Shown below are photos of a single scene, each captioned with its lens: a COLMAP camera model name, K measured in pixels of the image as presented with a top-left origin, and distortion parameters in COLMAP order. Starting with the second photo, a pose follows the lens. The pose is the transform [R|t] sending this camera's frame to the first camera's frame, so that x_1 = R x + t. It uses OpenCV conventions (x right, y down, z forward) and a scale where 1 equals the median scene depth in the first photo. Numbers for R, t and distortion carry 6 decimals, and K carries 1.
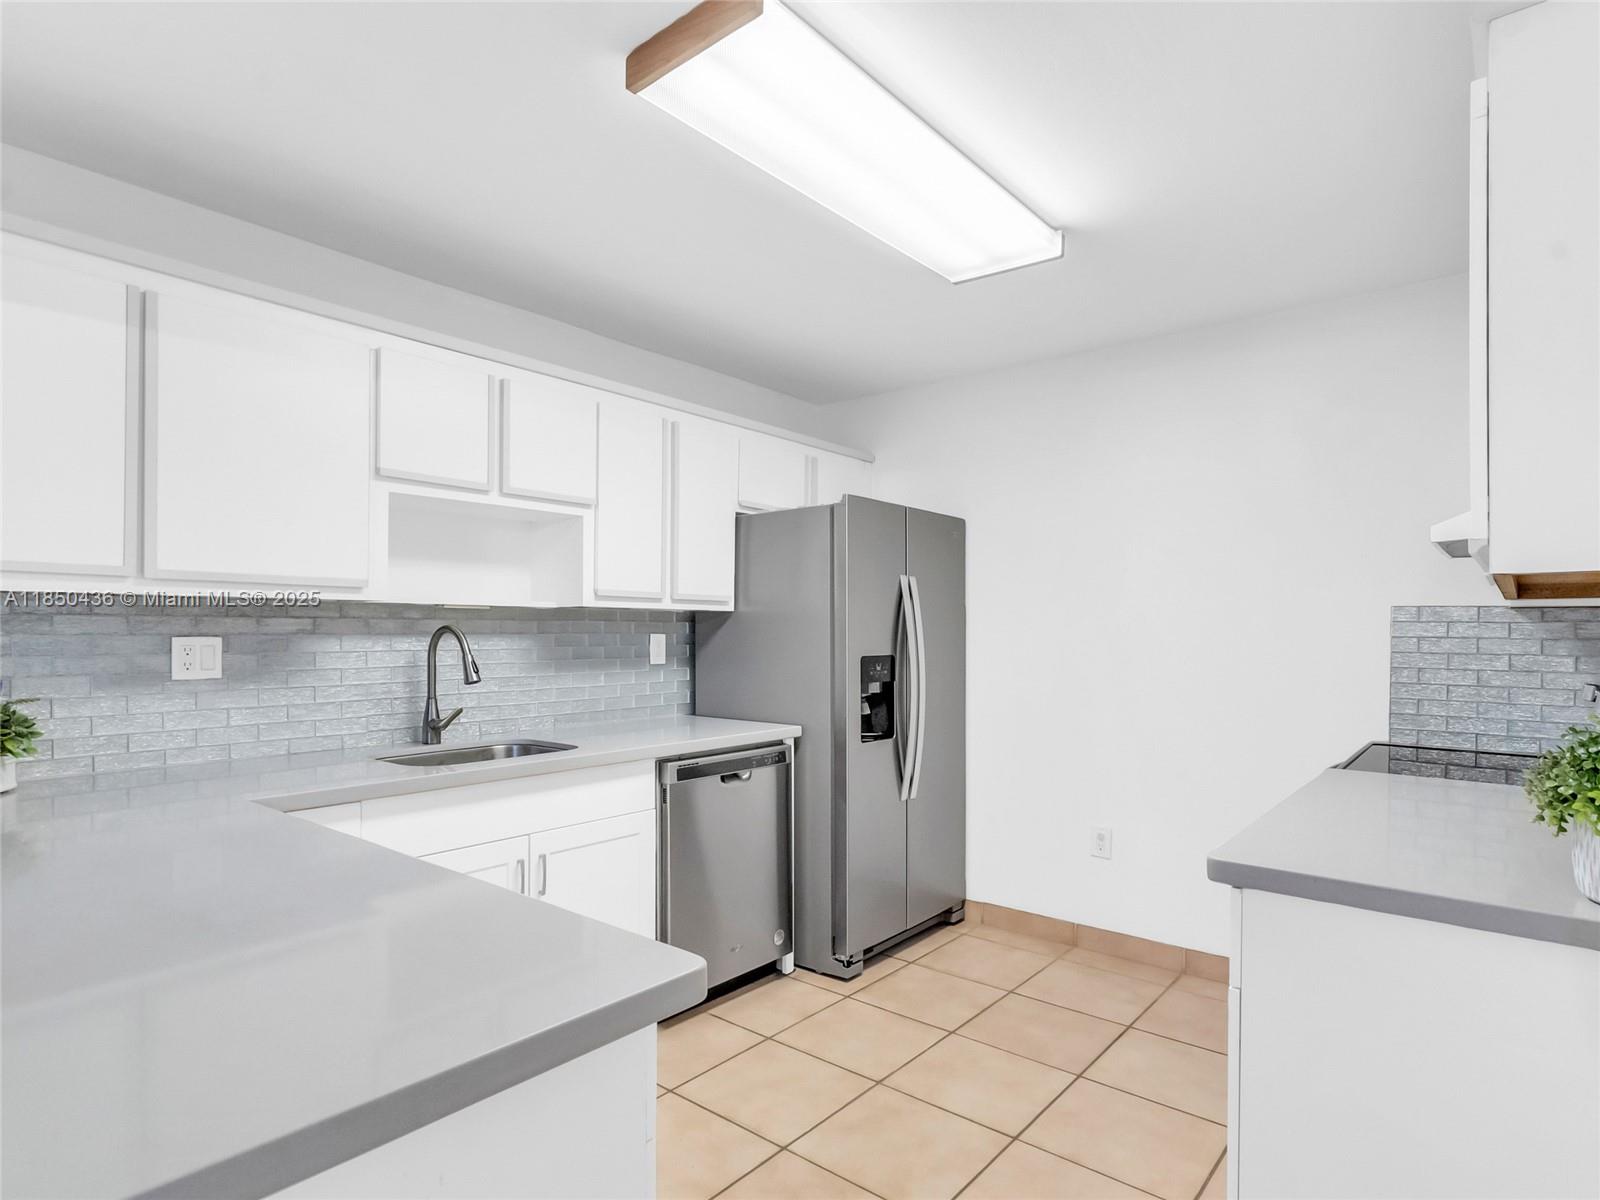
lens RADIAL K [[880.0, 0, 803.5], [0, 880.0, 610.7], [0, 0, 1]] dist [0.001112, 0.000129]
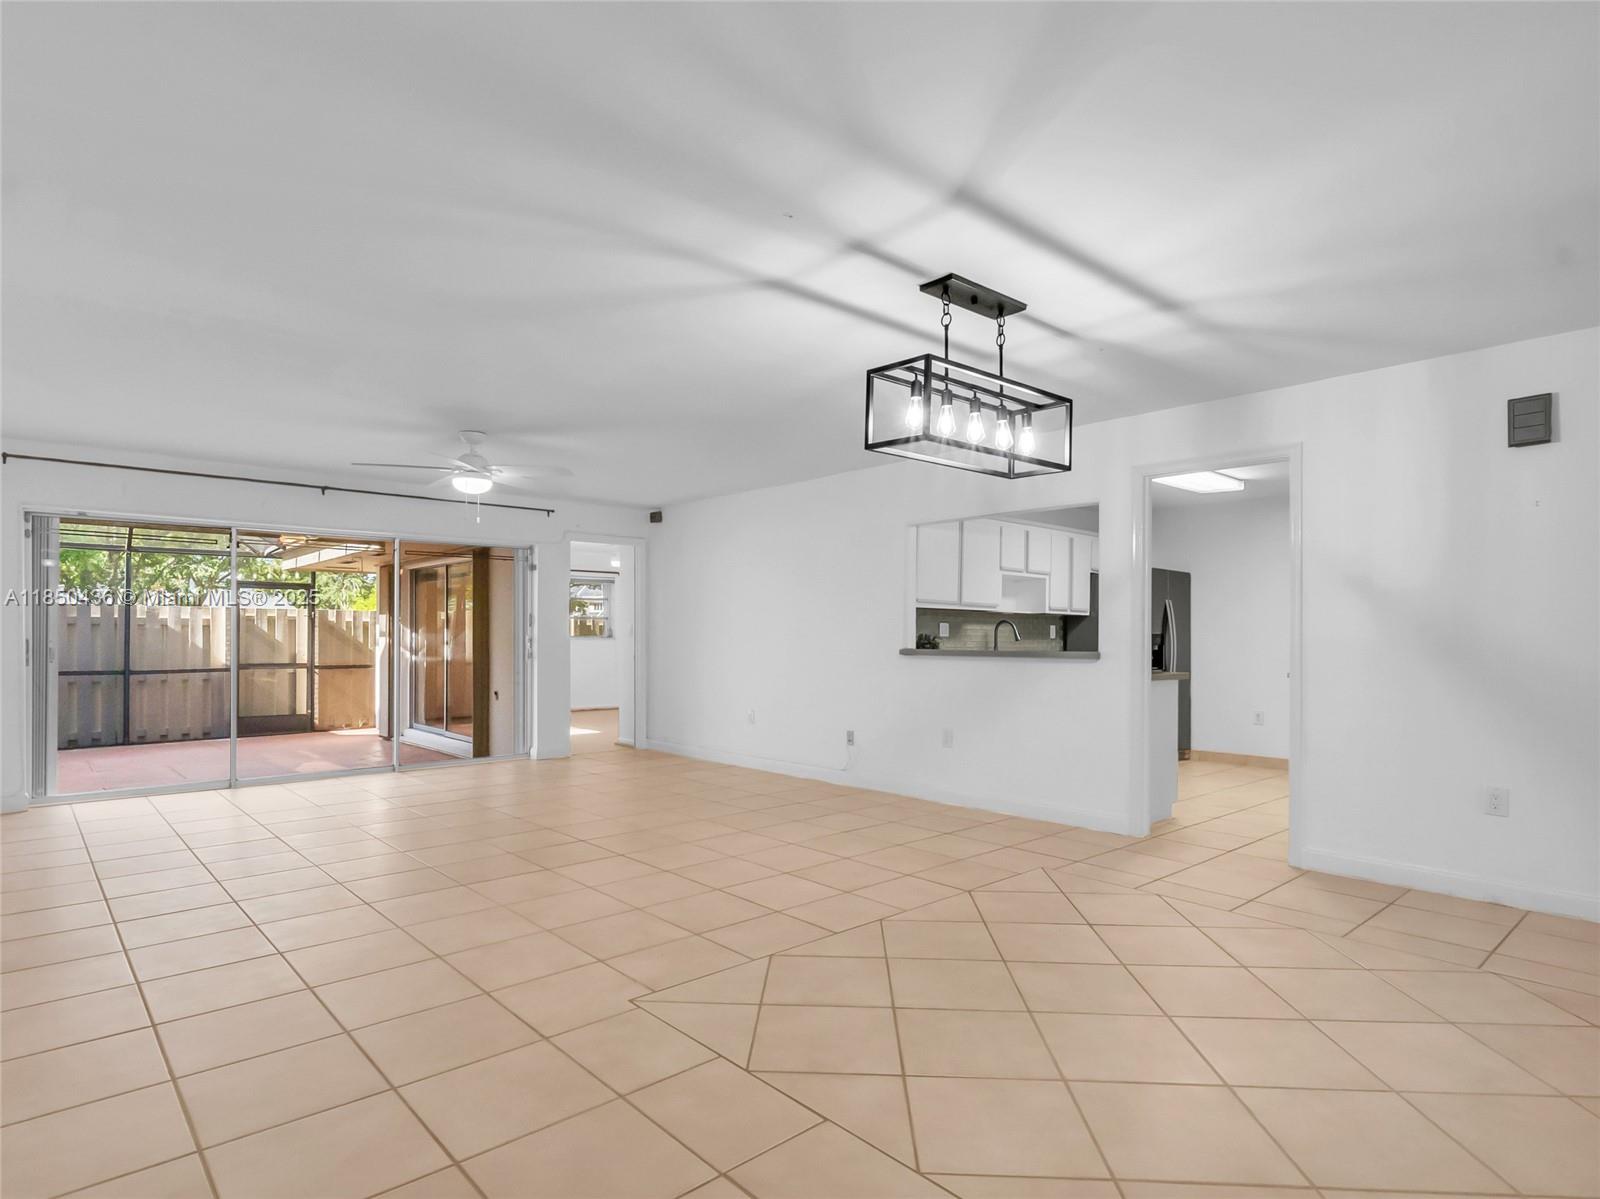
lens RADIAL K [[880.0, 0, 795.7], [0, 880.0, 607.1], [0, 0, 1]] dist [0.001112, 0.000129]
pose [[0.990051, -0.001300, -0.140701, -0.652086], [-0.000482, 0.999920, -0.012630, 0.011037], [0.140706, 0.012573, 0.989972, -1.769328]]
